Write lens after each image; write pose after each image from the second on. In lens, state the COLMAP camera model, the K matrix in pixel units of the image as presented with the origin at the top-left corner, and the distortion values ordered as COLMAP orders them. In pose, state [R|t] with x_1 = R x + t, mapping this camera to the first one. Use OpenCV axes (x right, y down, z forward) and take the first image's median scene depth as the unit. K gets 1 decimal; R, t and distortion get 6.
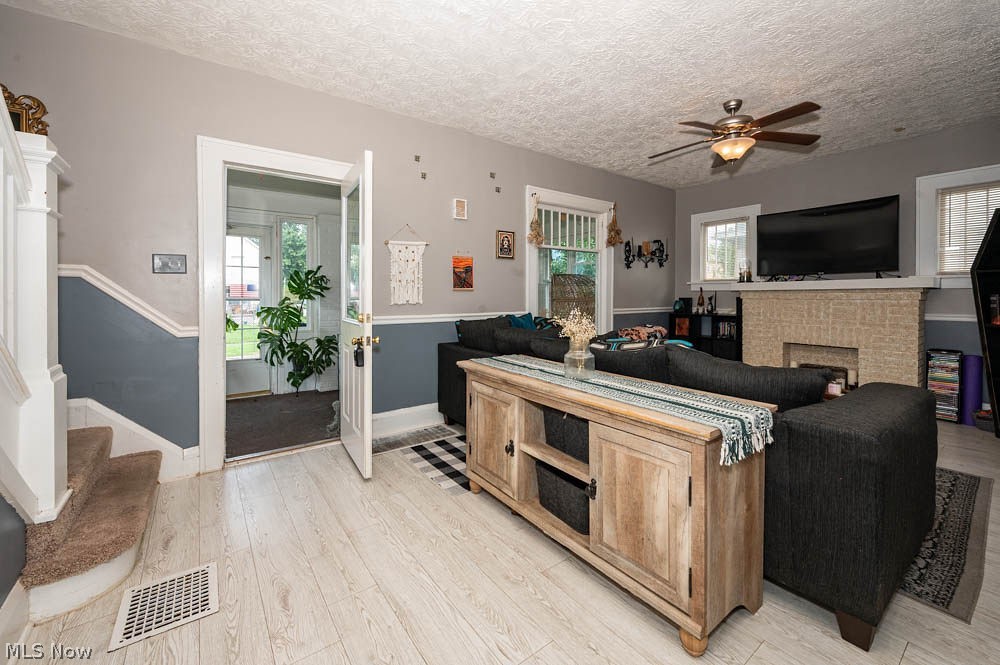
lens RADIAL K [[417.6, 0, 509.5], [0, 417.6, 299.0], [0, 0, 1]] dist [-0.001126, 0.000091]
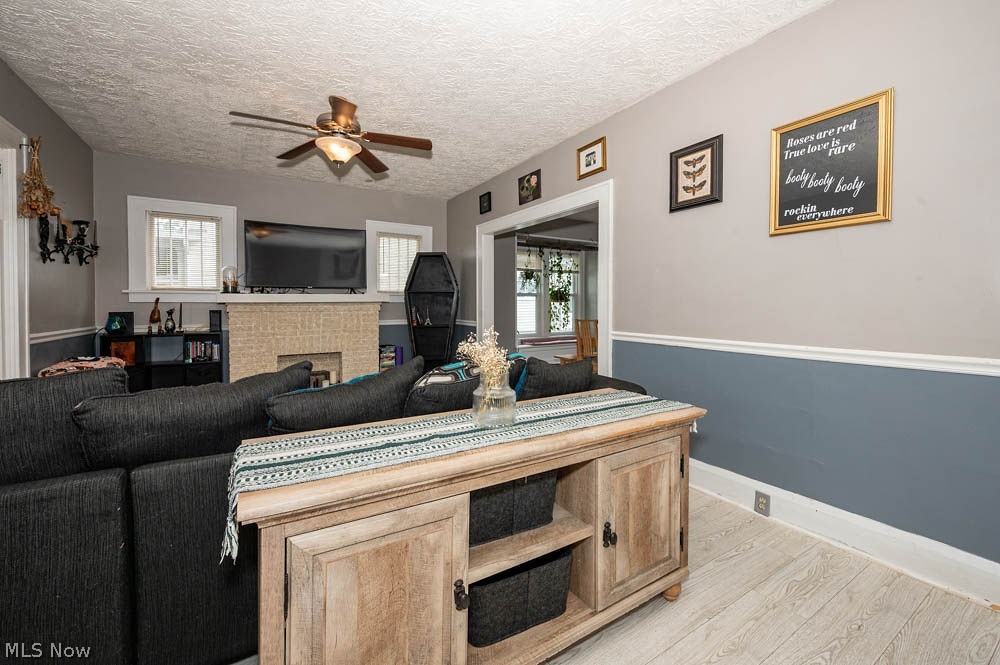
lens RADIAL K [[392.4, 0, 499.0], [0, 392.4, 313.6], [0, 0, 1]] dist [-0.000873, -0.000144]
pose [[0.101991, -0.018840, 0.994607, -0.221234], [0.013824, 0.999751, 0.017520, -0.004199], [-0.994689, 0.011962, 0.102226, 0.411731]]
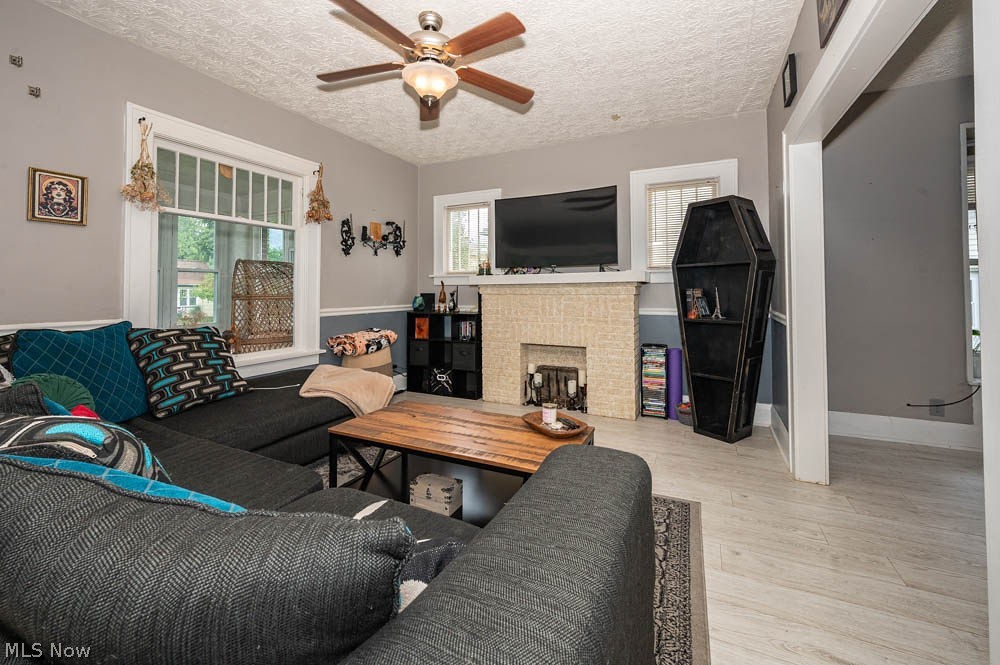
lens RADIAL K [[415.5, 0, 511.2], [0, 415.5, 278.9], [0, 0, 1]] dist [0.000149, -0.000007]
pose [[0.885721, 0.009749, 0.464115, 0.244116], [0.007508, 0.999348, -0.035320, -0.001337], [-0.464157, 0.034768, 0.885071, 0.241102]]
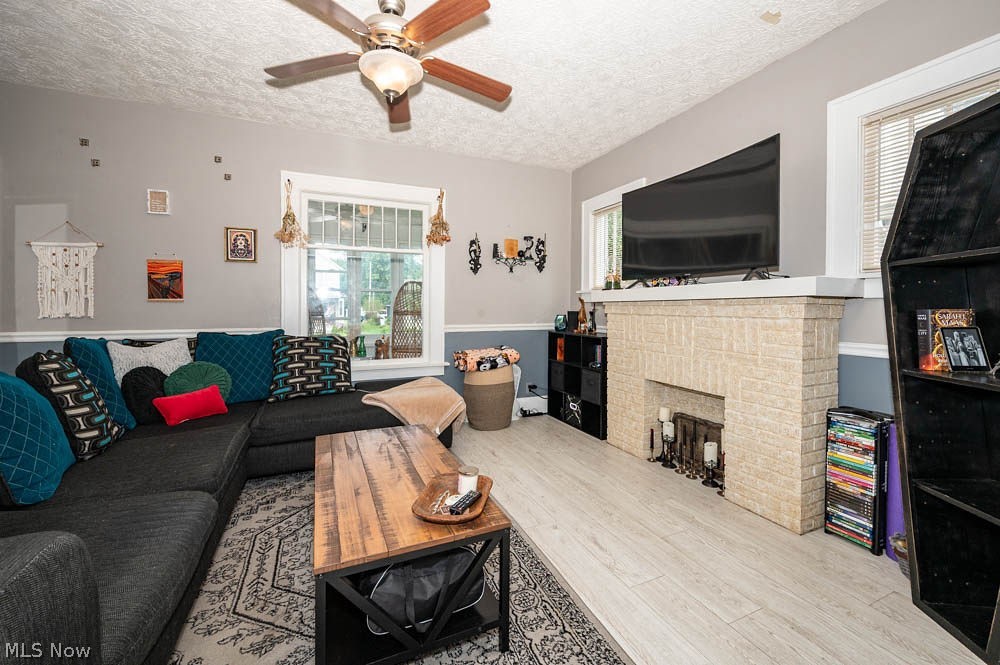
lens RADIAL K [[409.5, 0, 498.2], [0, 409.5, 310.6], [0, 0, 1]] dist [-0.000928, -0.000149]
pose [[0.972329, 0.004676, -0.233569, 0.617734], [-0.004680, 0.999989, 0.000537, -0.005386], [0.233569, 0.000571, 0.972340, 0.325373]]
